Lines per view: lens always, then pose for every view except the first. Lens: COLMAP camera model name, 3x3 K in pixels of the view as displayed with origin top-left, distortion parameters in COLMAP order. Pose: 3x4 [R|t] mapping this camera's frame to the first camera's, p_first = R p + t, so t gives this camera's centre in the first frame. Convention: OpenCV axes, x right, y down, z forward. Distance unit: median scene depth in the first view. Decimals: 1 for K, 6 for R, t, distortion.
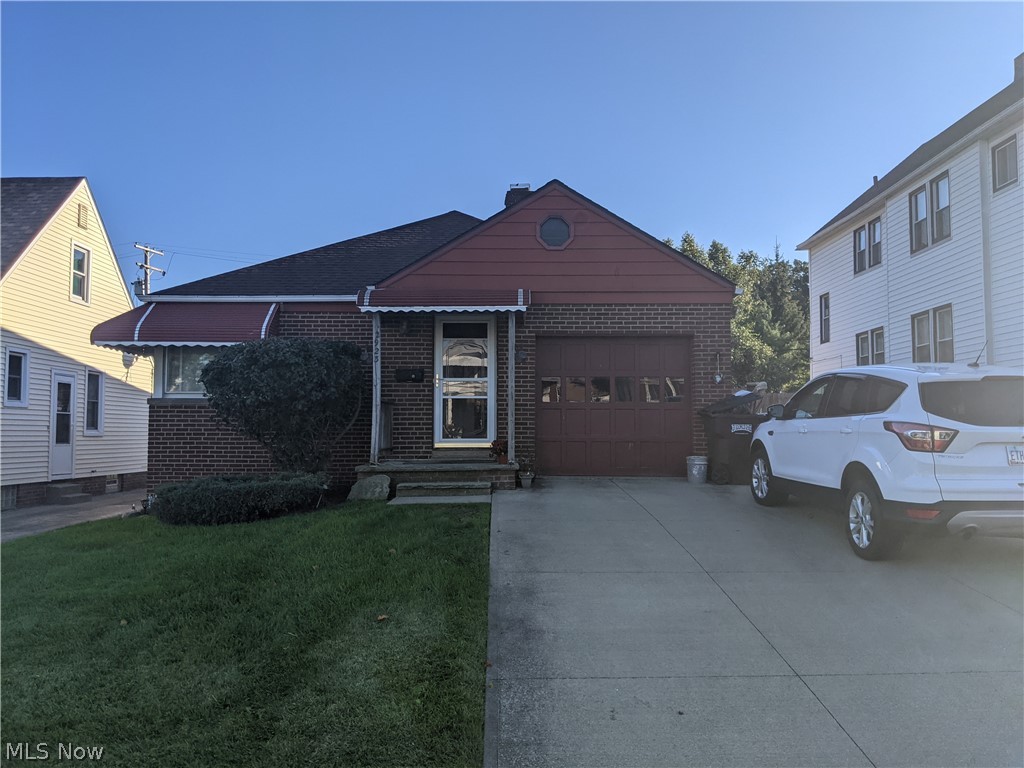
lens RADIAL K [[814.6, 0, 532.0], [0, 814.6, 384.3], [0, 0, 1]] dist [0.123176, -0.192019]
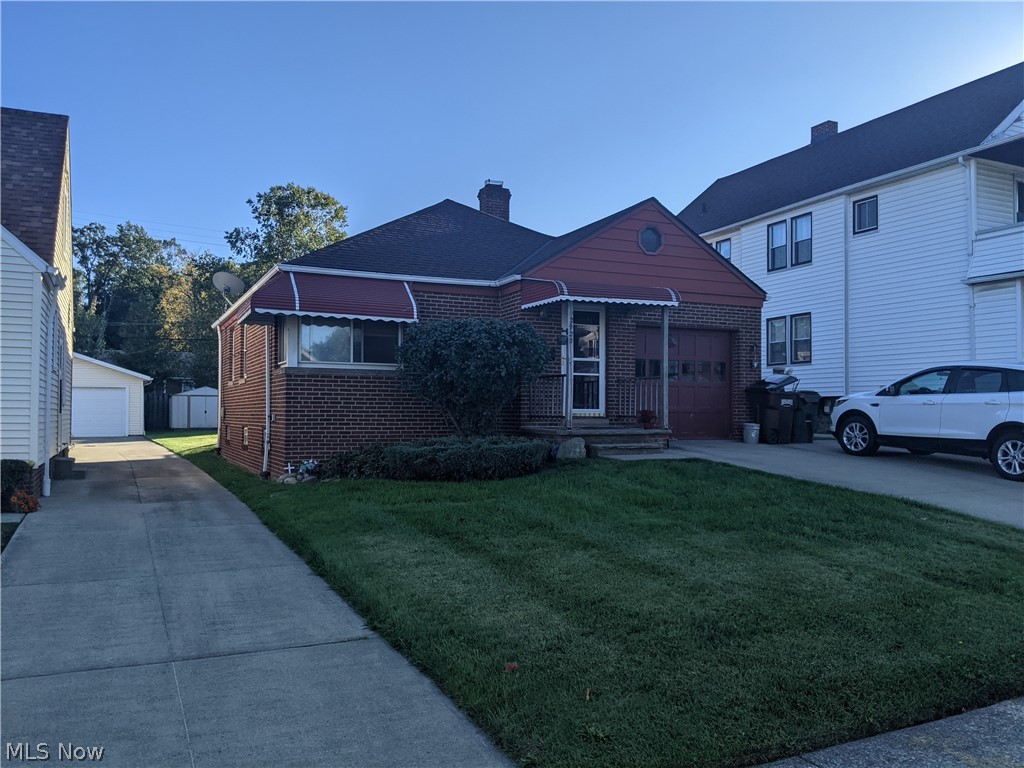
lens RADIAL K [[814.6, 0, 532.0], [0, 814.6, 384.3], [0, 0, 1]] dist [0.123176, -0.192019]
pose [[0.908097, 0.019470, 0.418307, -0.628937], [-0.030296, 0.999356, 0.019253, 0.009984], [-0.417662, -0.030157, 0.908102, -0.041033]]
